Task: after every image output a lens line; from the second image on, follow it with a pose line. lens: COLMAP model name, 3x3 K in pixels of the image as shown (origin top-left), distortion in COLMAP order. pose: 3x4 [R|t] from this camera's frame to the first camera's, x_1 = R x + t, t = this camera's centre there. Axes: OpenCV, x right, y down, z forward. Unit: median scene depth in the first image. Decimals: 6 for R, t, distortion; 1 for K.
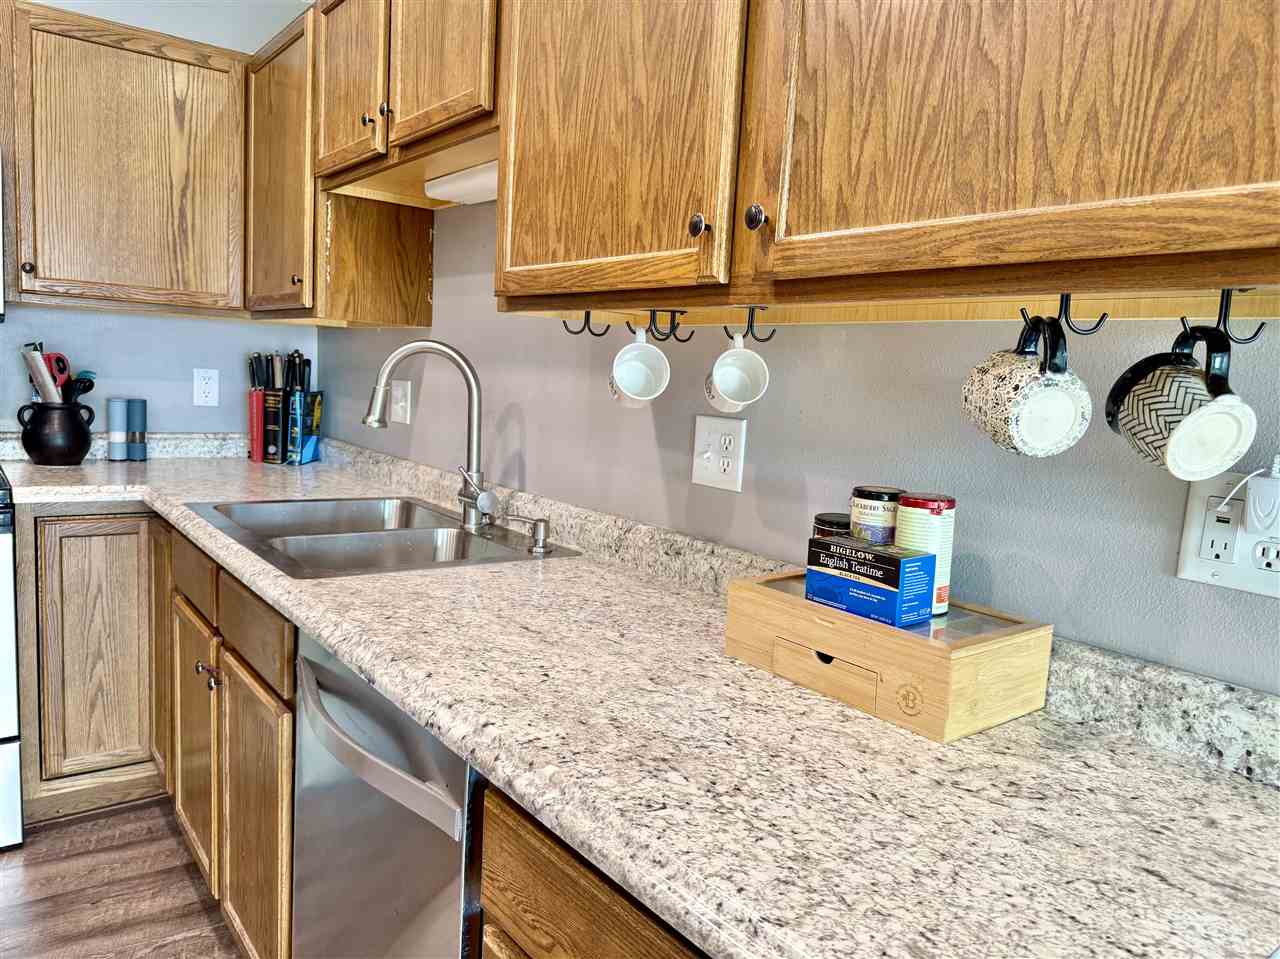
lens RADIAL K [[904.8, 0, 631.1], [0, 904.8, 487.1], [0, 0, 1]] dist [0.047218, -0.048377]
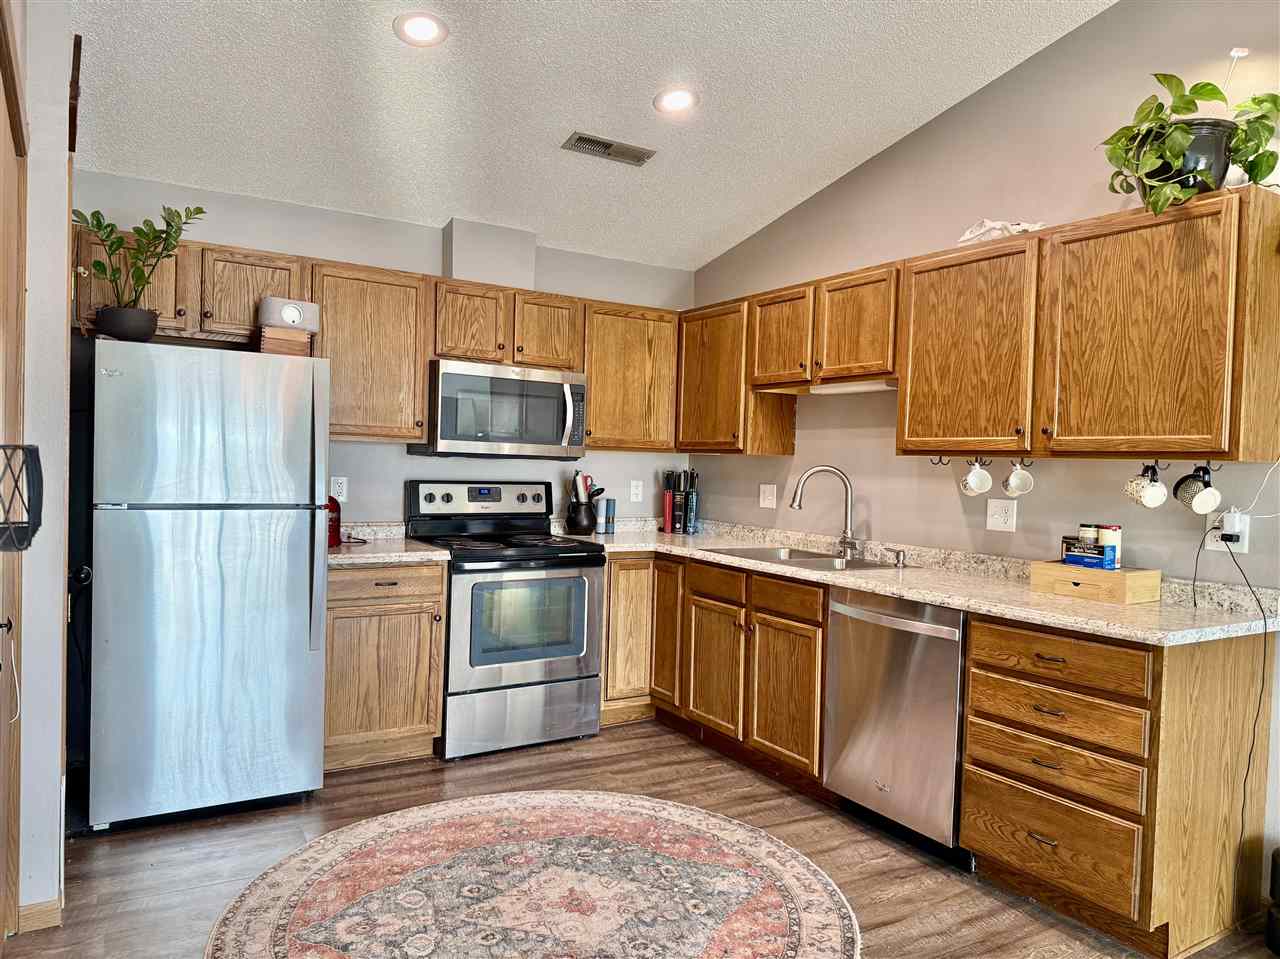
lens RADIAL K [[904.8, 0, 634.7], [0, 904.8, 484.2], [0, 0, 1]] dist [0.047218, -0.048377]
pose [[0.996156, -0.023858, -0.084281, -0.815149], [0.014821, 0.994228, -0.106262, 0.148766], [0.086329, 0.104604, 0.990760, -1.754603]]
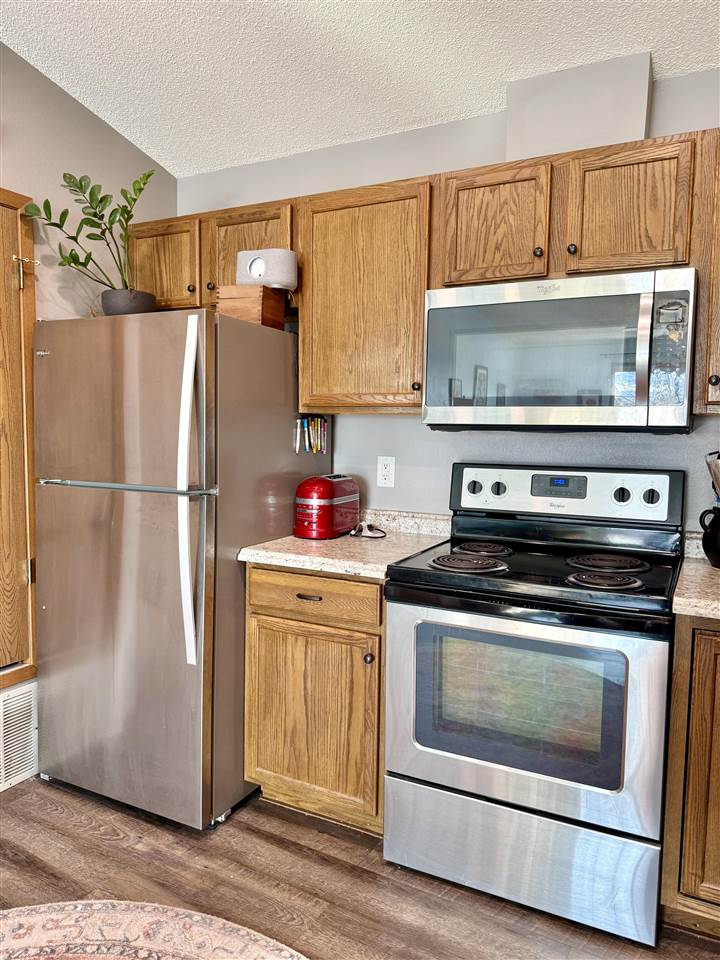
lens RADIAL K [[678.6, 0, 363.9], [0, 678.6, 482.9], [0, 0, 1]] dist [0.047218, -0.048377]
pose [[0.431711, 0.026964, -0.901609, -0.266343], [-0.102333, 0.994564, -0.019255, -0.139335], [0.896189, 0.100577, 0.432123, 0.652895]]
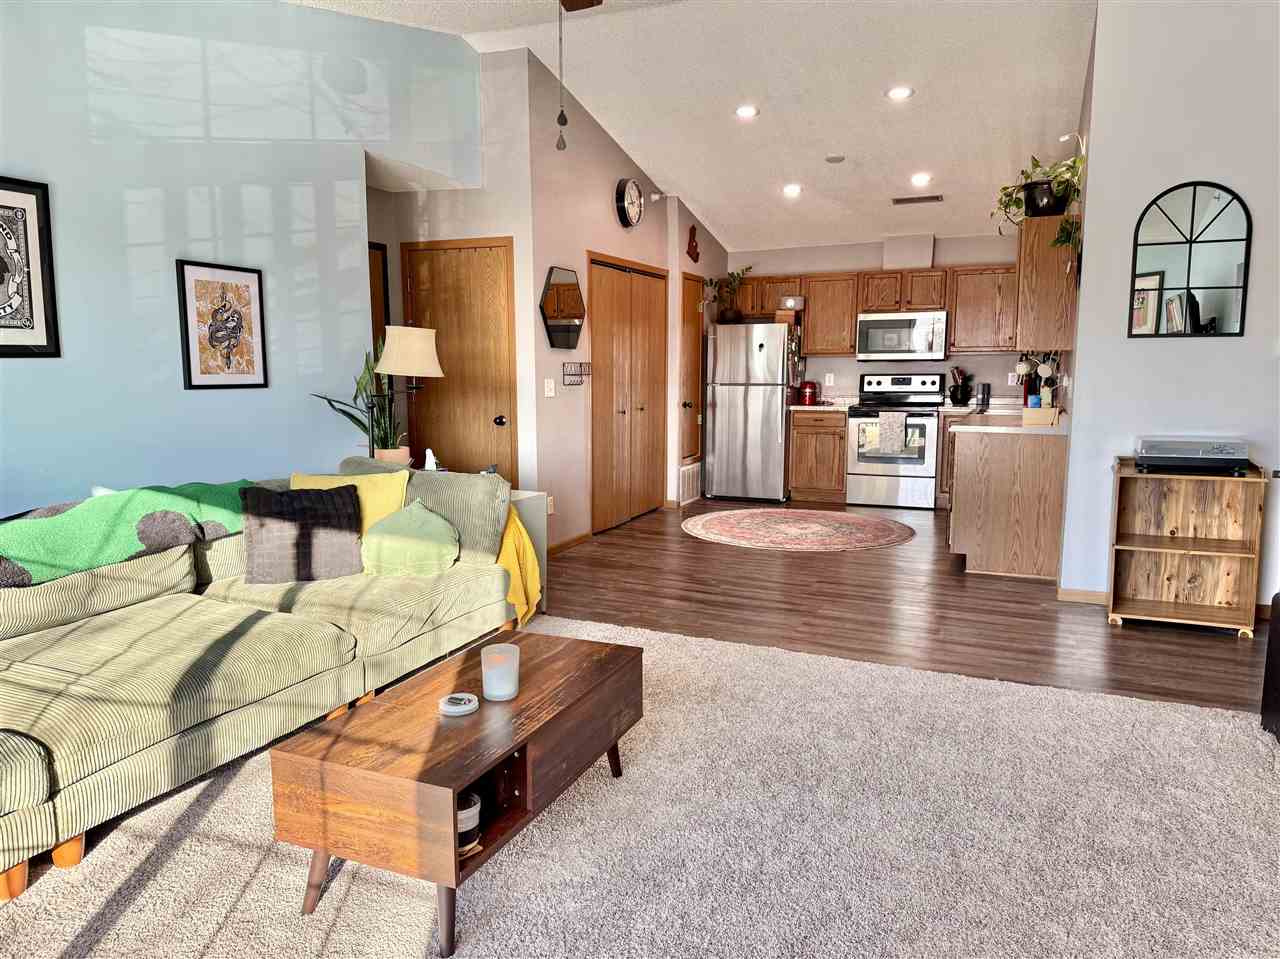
lens RADIAL K [[904.8, 0, 610.4], [0, 904.8, 495.0], [0, 0, 1]] dist [0.047218, -0.048377]
pose [[0.473721, 0.065130, -0.878264, 3.536757], [-0.082235, 0.996176, 0.029518, 0.652464], [0.876827, 0.058241, 0.477265, -3.436596]]
